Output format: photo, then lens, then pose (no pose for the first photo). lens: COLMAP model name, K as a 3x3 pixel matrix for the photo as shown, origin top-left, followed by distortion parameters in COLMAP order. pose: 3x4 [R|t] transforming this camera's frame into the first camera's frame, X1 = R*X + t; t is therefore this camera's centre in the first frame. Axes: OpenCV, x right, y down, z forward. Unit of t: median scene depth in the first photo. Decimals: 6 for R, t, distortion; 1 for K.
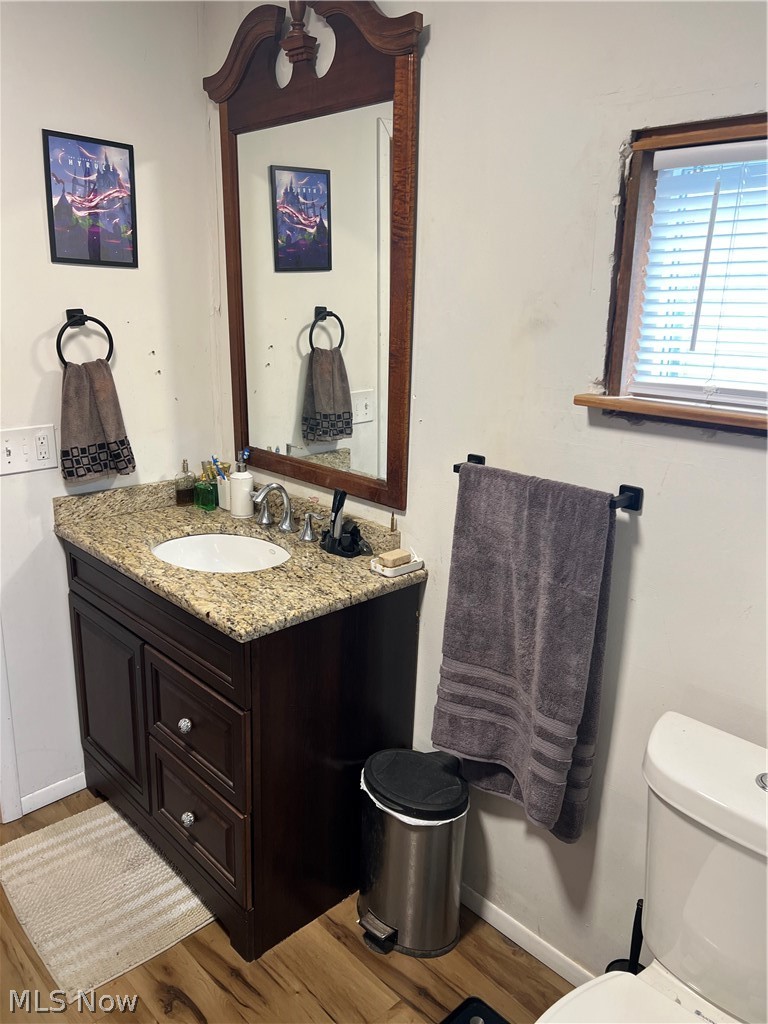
lens RADIAL K [[749.2, 0, 384.0], [0, 749.2, 512.0], [0, 0, 1]] dist [0.005847, -0.001375]
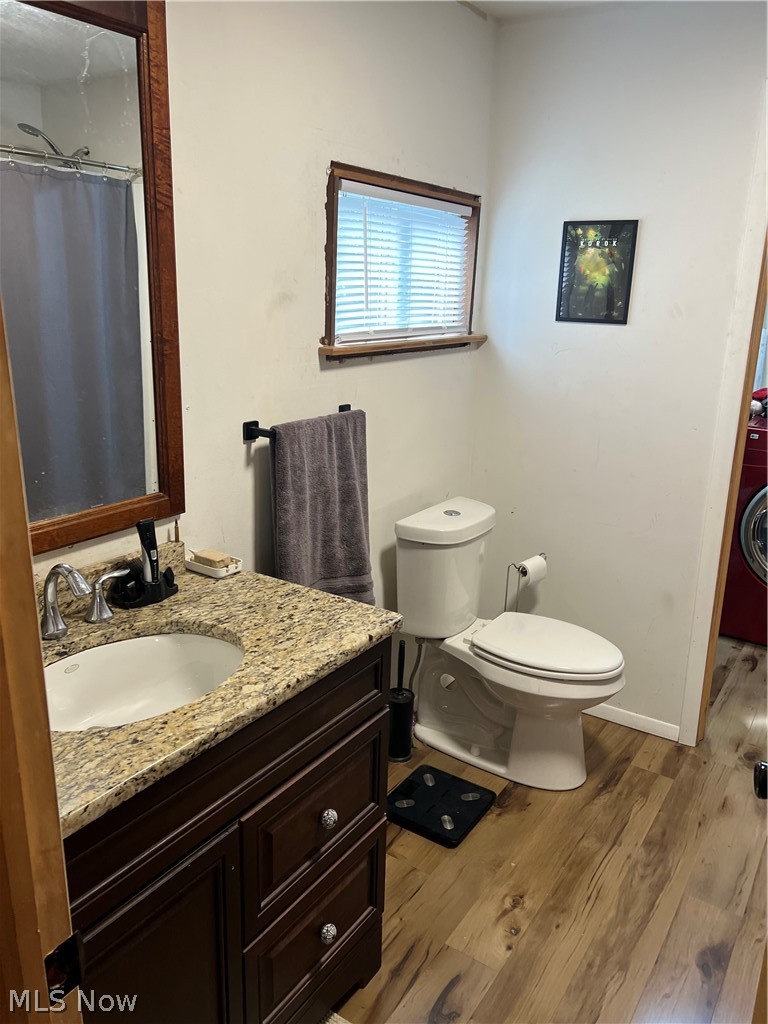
lens RADIAL K [[774.5, 0, 384.0], [0, 774.5, 512.0], [0, 0, 1]] dist [0.015197, 0.002581]
pose [[-0.205380, -0.299026, 0.931881, -1.008624], [0.241570, 0.907228, 0.344355, -0.300782], [-0.948400, 0.295839, -0.114090, 0.997256]]
